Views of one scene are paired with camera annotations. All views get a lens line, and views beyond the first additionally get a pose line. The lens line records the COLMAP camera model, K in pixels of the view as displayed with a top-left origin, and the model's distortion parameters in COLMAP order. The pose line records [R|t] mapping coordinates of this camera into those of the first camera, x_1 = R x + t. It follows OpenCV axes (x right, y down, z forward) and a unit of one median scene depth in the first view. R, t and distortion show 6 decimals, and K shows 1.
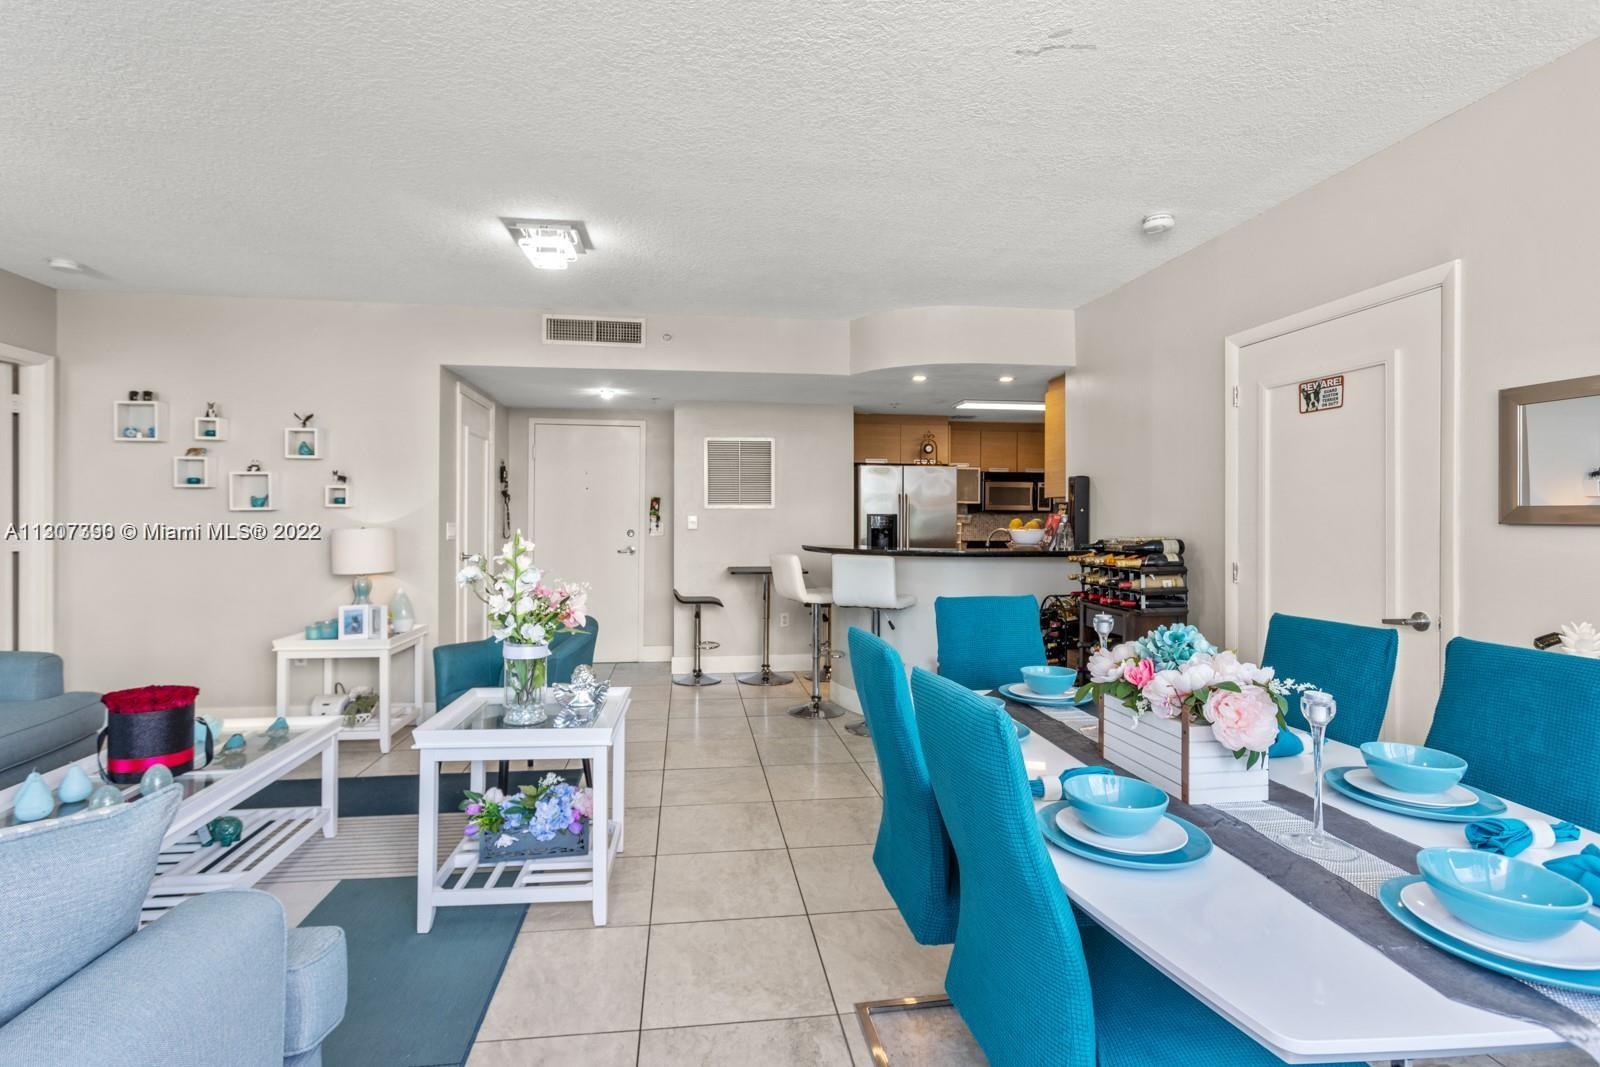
lens RADIAL K [[765.0, 0, 788.7], [0, 765.0, 525.0], [0, 0, 1]] dist [0.002290, -0.000588]
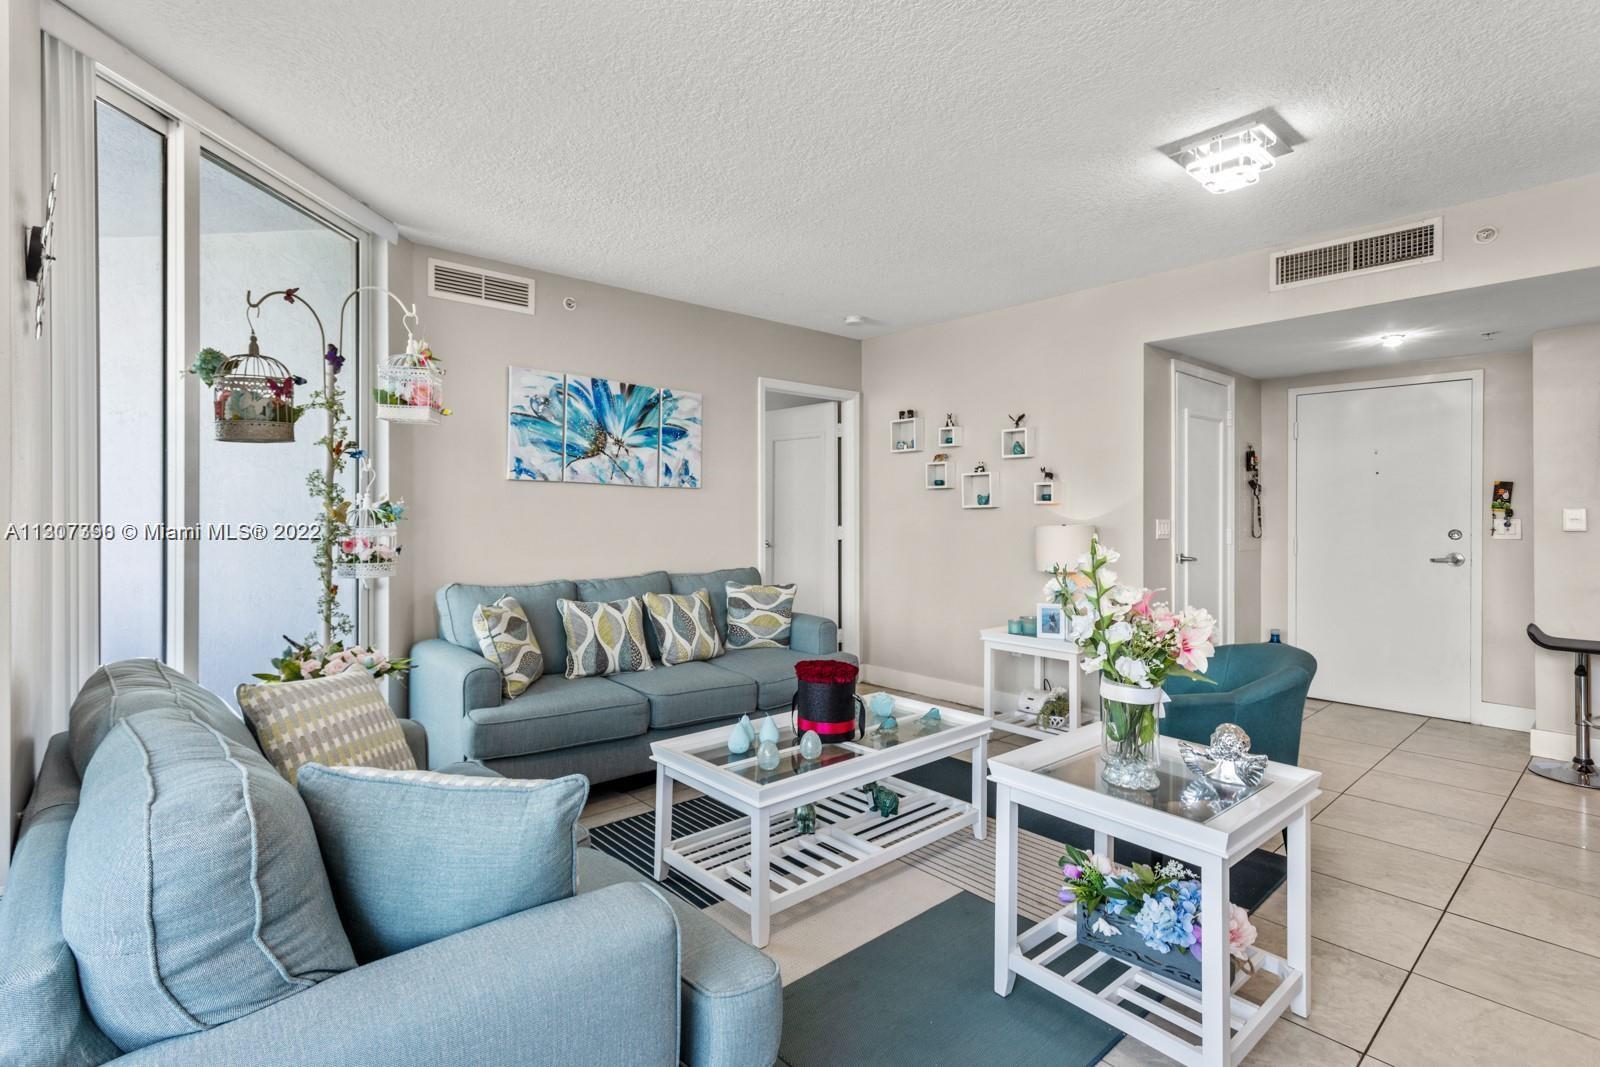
lens RADIAL K [[765.0, 0, 788.8], [0, 765.0, 512.3], [0, 0, 1]] dist [0.002290, -0.000588]
pose [[0.548195, -0.002937, -0.836346, 0.071274], [-0.003425, 0.999978, -0.005756, -0.006028], [0.836344, 0.006020, 0.548172, 0.185606]]
